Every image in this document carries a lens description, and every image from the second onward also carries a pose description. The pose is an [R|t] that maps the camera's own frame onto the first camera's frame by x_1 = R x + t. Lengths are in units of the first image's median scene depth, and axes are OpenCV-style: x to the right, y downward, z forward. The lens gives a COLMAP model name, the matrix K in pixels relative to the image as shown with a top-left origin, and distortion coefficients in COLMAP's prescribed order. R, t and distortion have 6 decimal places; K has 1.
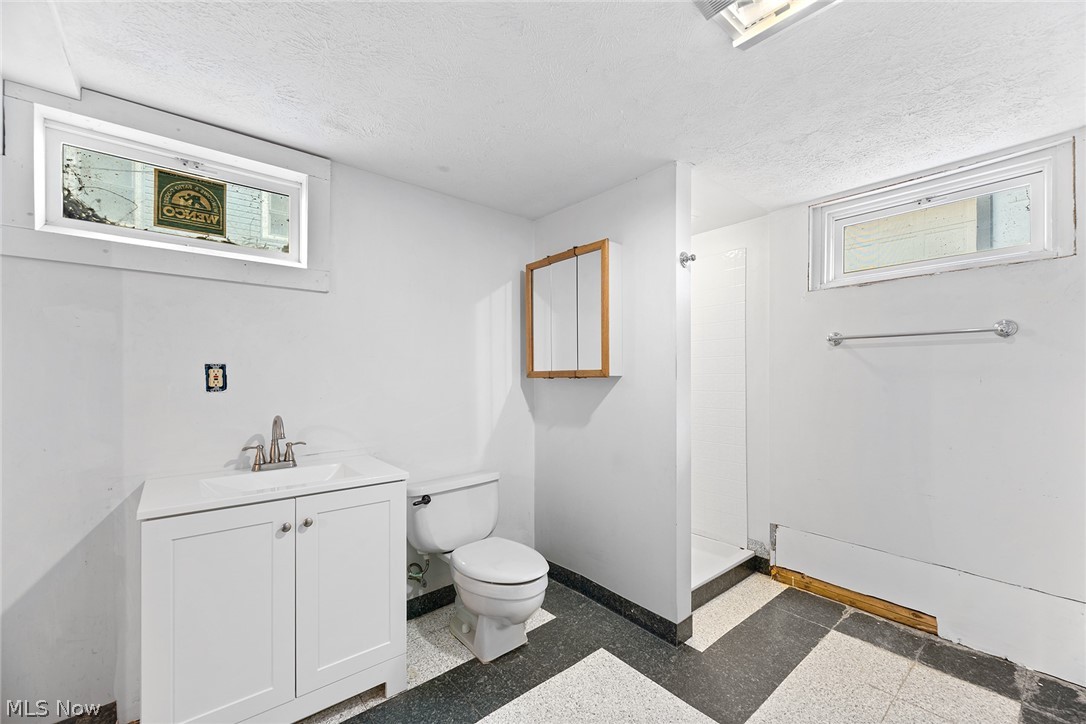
lens RADIAL K [[445.2, 0, 549.1], [0, 445.2, 372.7], [0, 0, 1]] dist [-0.001387, -0.000051]
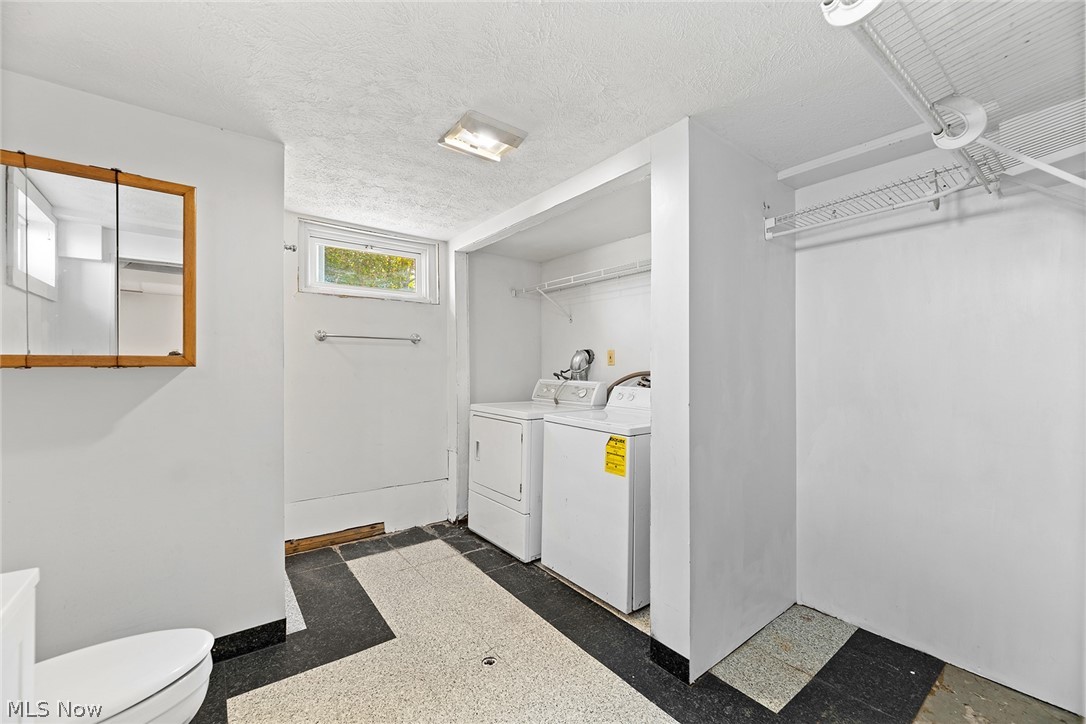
lens RADIAL K [[442.5, 0, 545.4], [0, 442.5, 365.5], [0, 0, 1]] dist [-0.001417, -0.000376]
pose [[0.047278, 0.002137, 0.998880, -0.606832], [-0.007972, 0.999967, -0.001762, 0.005562], [-0.998850, -0.007879, 0.047293, 0.355494]]
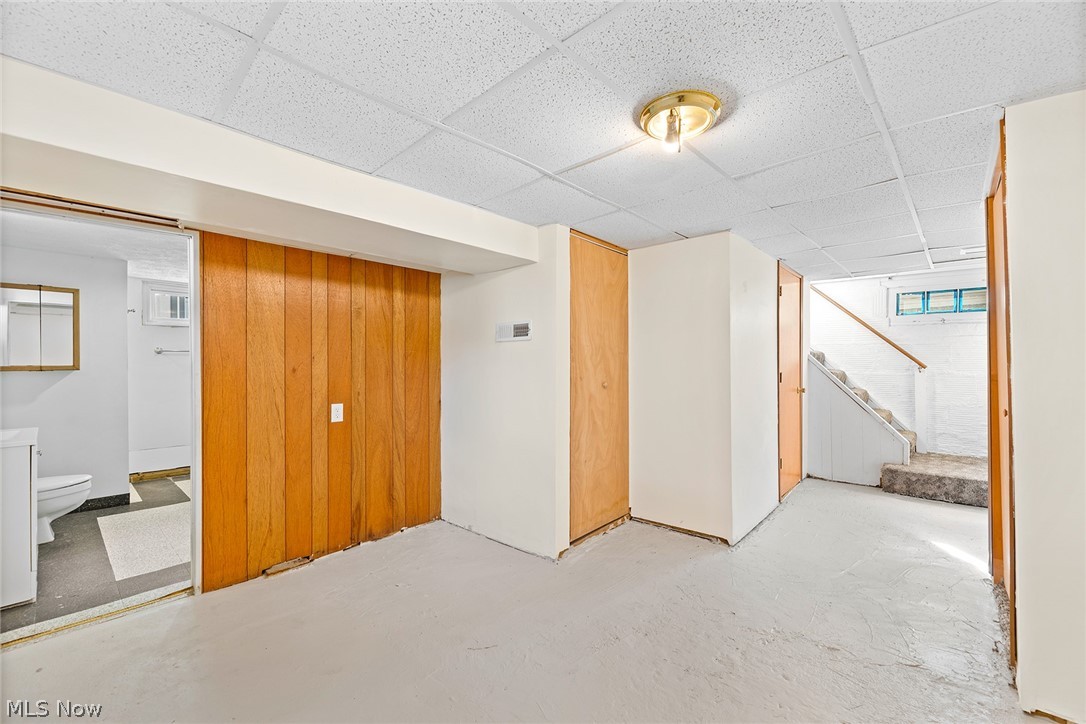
lens RADIAL K [[442.5, 0, 545.4], [0, 442.5, 365.5], [0, 0, 1]] dist [-0.001417, -0.000376]
pose [[-0.139162, 0.001784, 0.990268, -1.789916], [-0.004029, 0.999989, -0.002368, -0.010370], [-0.990261, -0.004320, -0.139153, -0.530554]]
